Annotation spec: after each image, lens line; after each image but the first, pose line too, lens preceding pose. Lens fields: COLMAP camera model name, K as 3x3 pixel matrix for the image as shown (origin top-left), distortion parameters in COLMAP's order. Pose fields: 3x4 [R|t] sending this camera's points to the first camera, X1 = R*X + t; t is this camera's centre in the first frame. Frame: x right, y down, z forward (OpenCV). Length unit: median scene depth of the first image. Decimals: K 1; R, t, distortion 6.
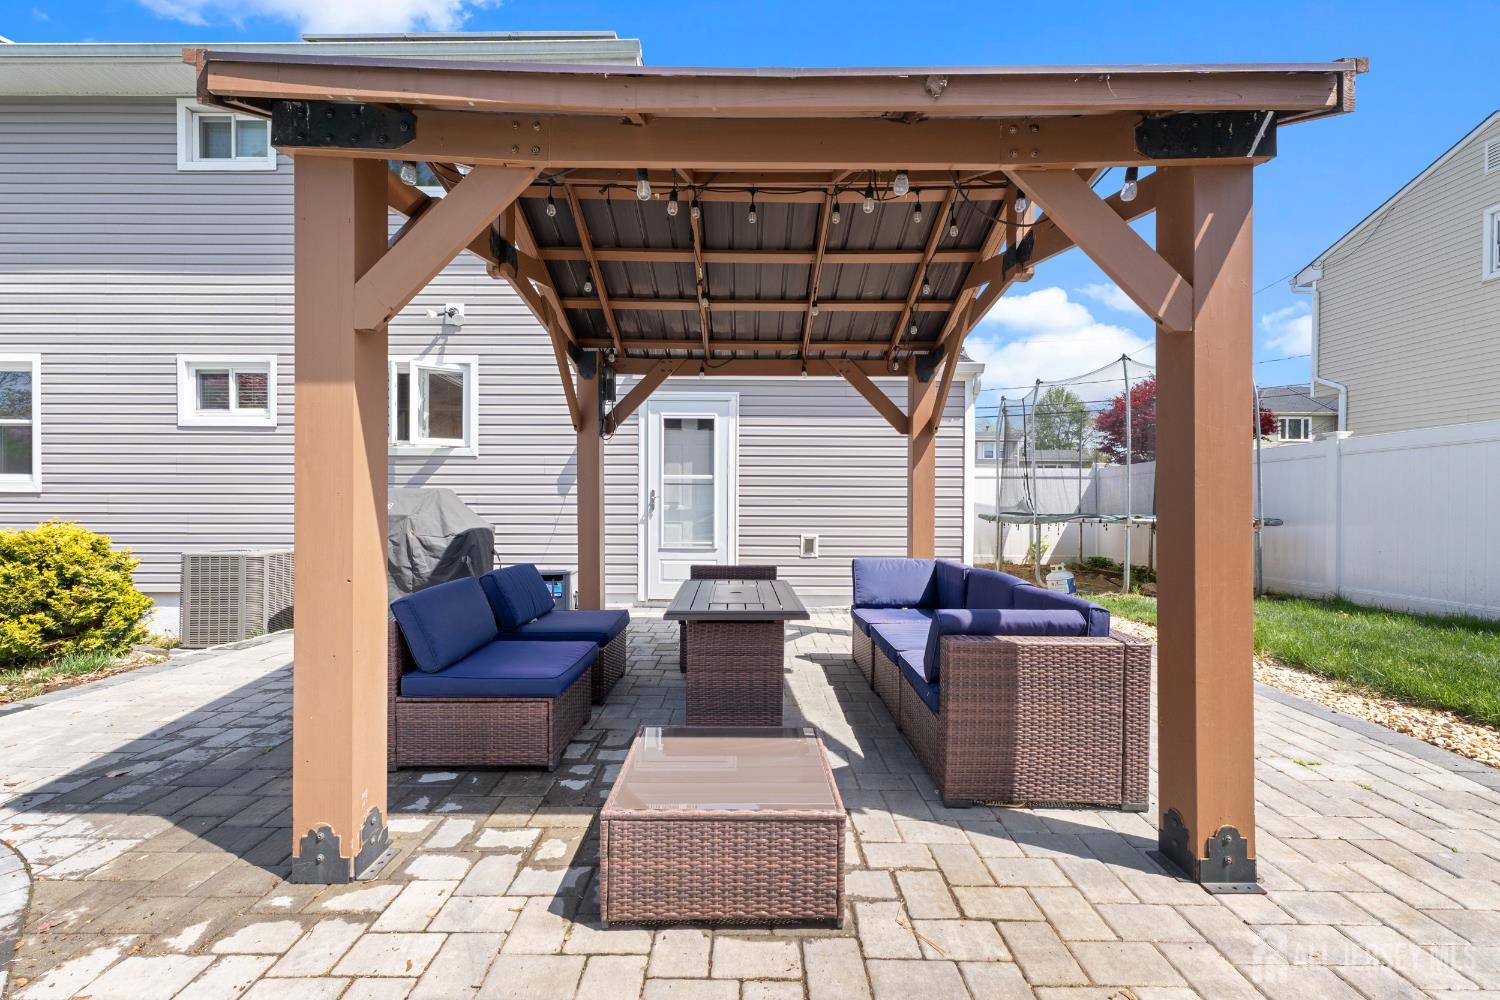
lens RADIAL K [[634.3, 0, 754.9], [0, 634.3, 502.2], [0, 0, 1]] dist [0.008127, -0.000793]
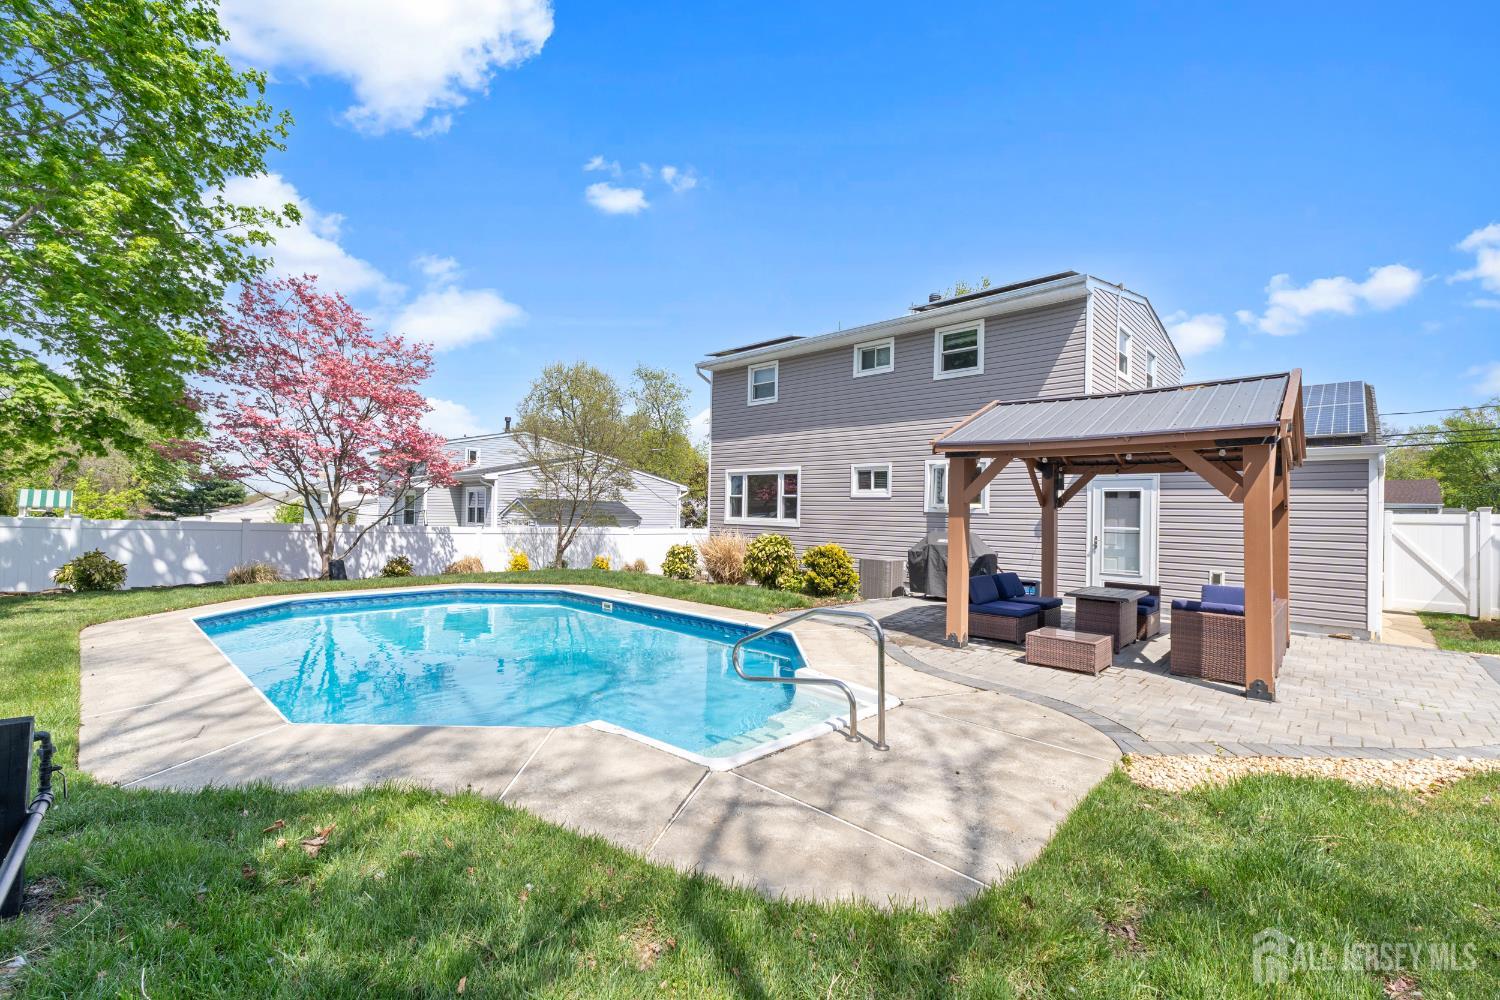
lens RADIAL K [[634.3, 0, 754.9], [0, 634.3, 502.2], [0, 0, 1]] dist [0.008127, -0.000793]
pose [[0.730699, 0.000456, -0.682700, 0.387402], [-0.024646, 0.999366, -0.025711, -0.053517], [0.682255, 0.035613, 0.730247, -0.967412]]
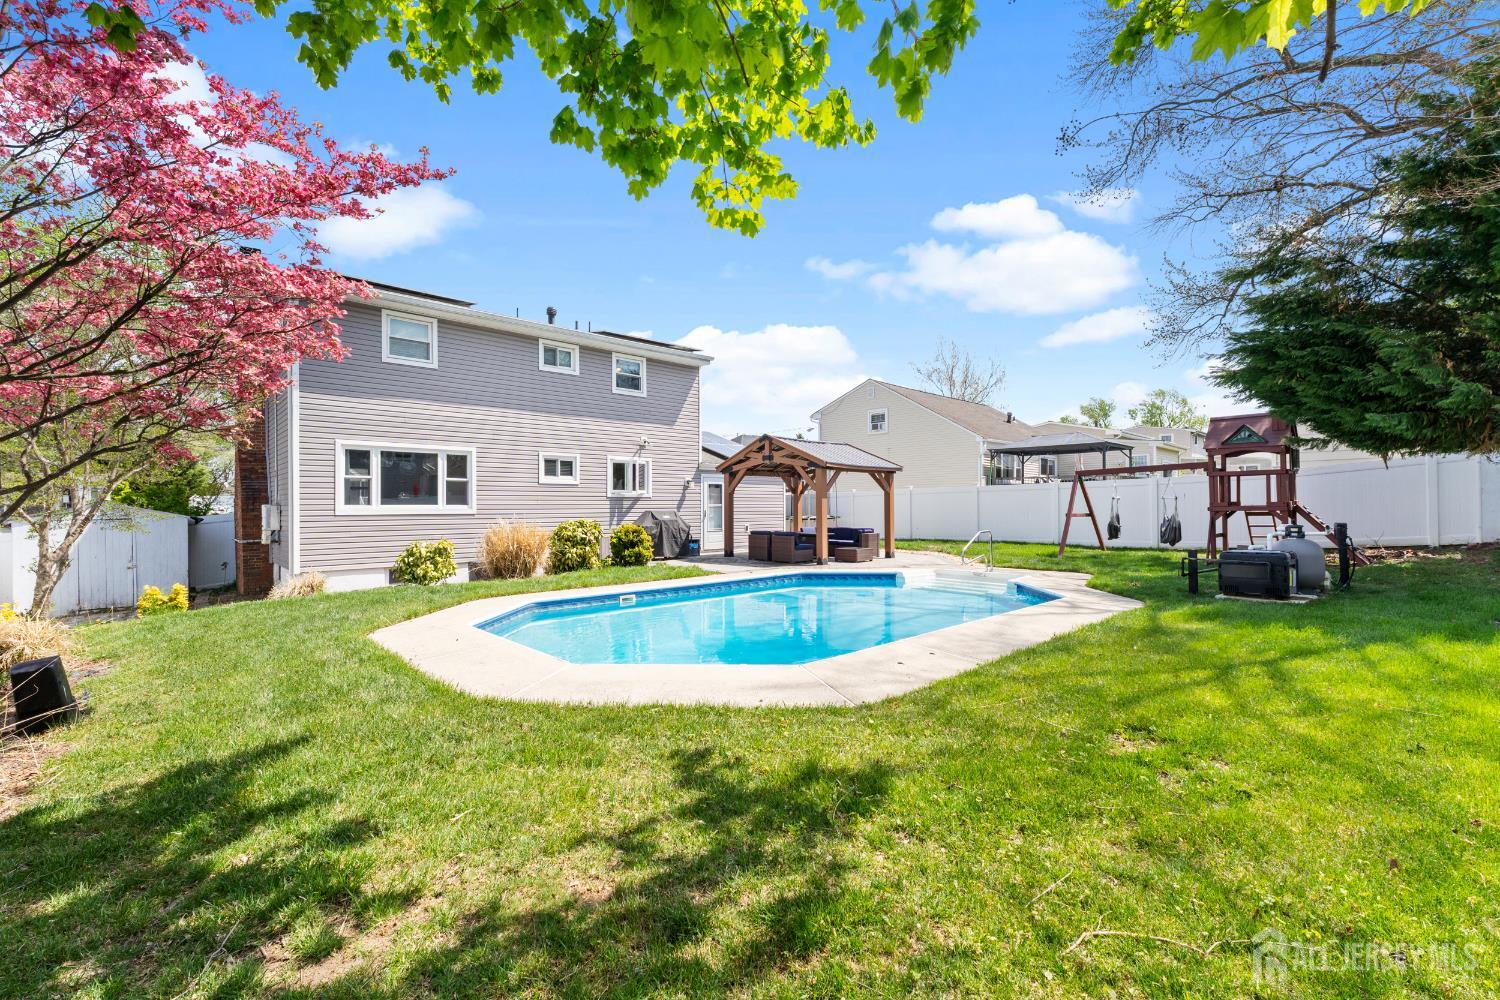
lens RADIAL K [[636.6, 0, 753.0], [0, 636.6, 502.4], [0, 0, 1]] dist [0.006673, 0.000110]
pose [[0.725973, -0.001535, 0.687722, -2.430948], [0.010604, 0.999904, -0.008961, -0.031797], [-0.687642, 0.013798, 0.725919, -1.453629]]
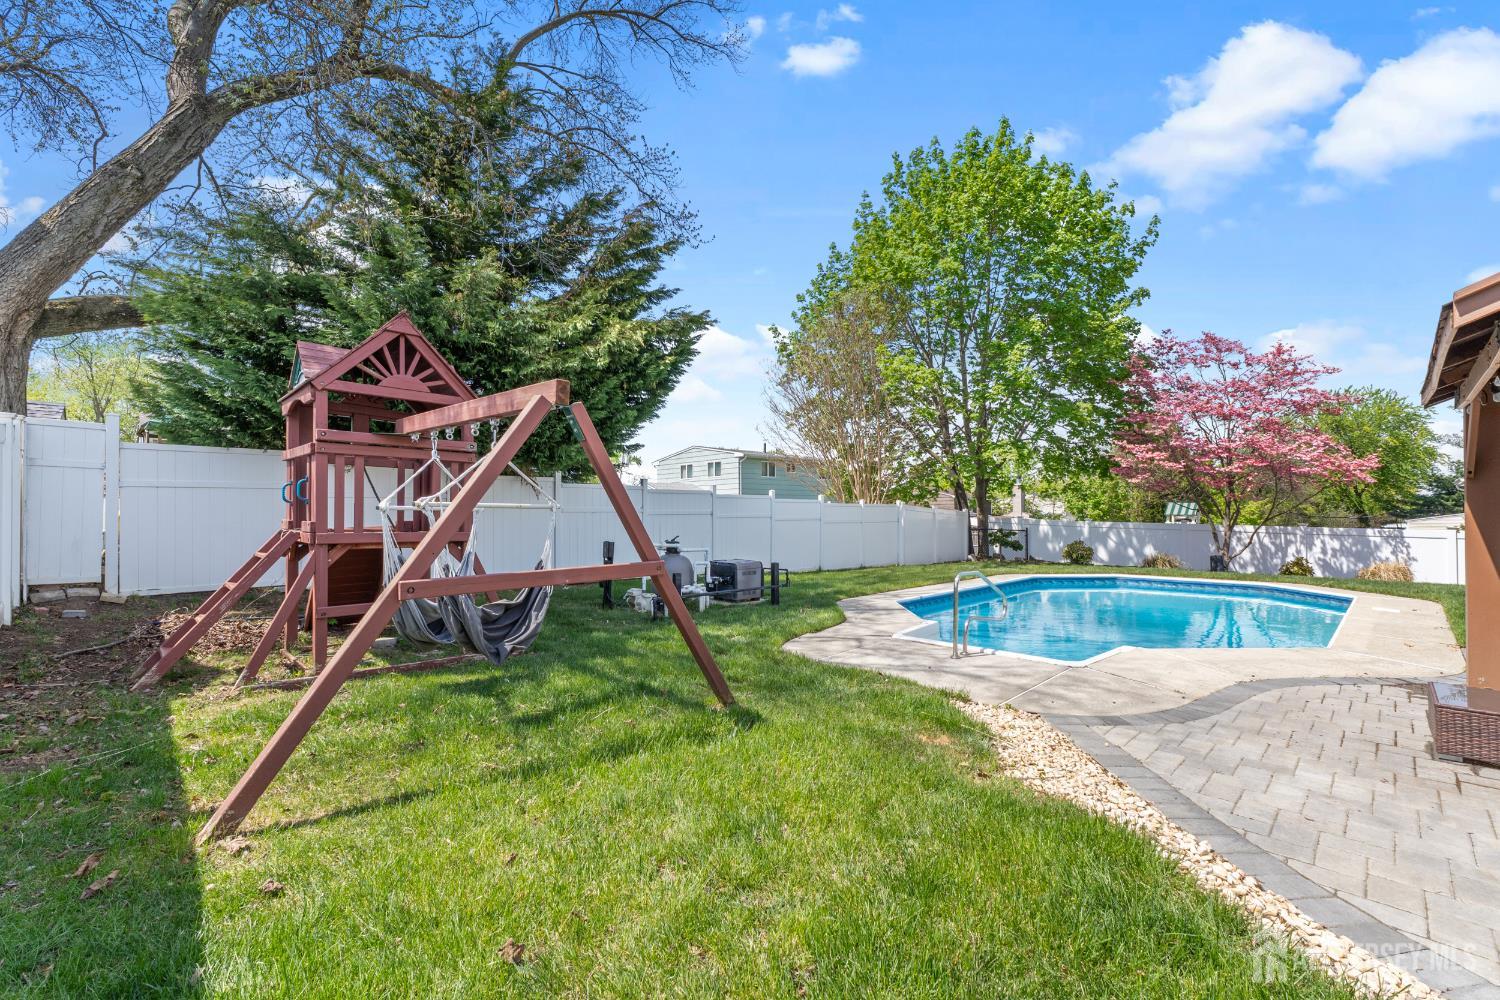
lens RADIAL K [[640.7, 0, 750.0], [0, 640.7, 500.0], [0, 0, 1]] dist [-0.000412, 0.000009]
pose [[-0.704145, -0.012244, -0.709950, 1.102955], [-0.002424, 0.999887, -0.014841, -0.055515], [0.710052, -0.008729, -0.704095, 0.291843]]
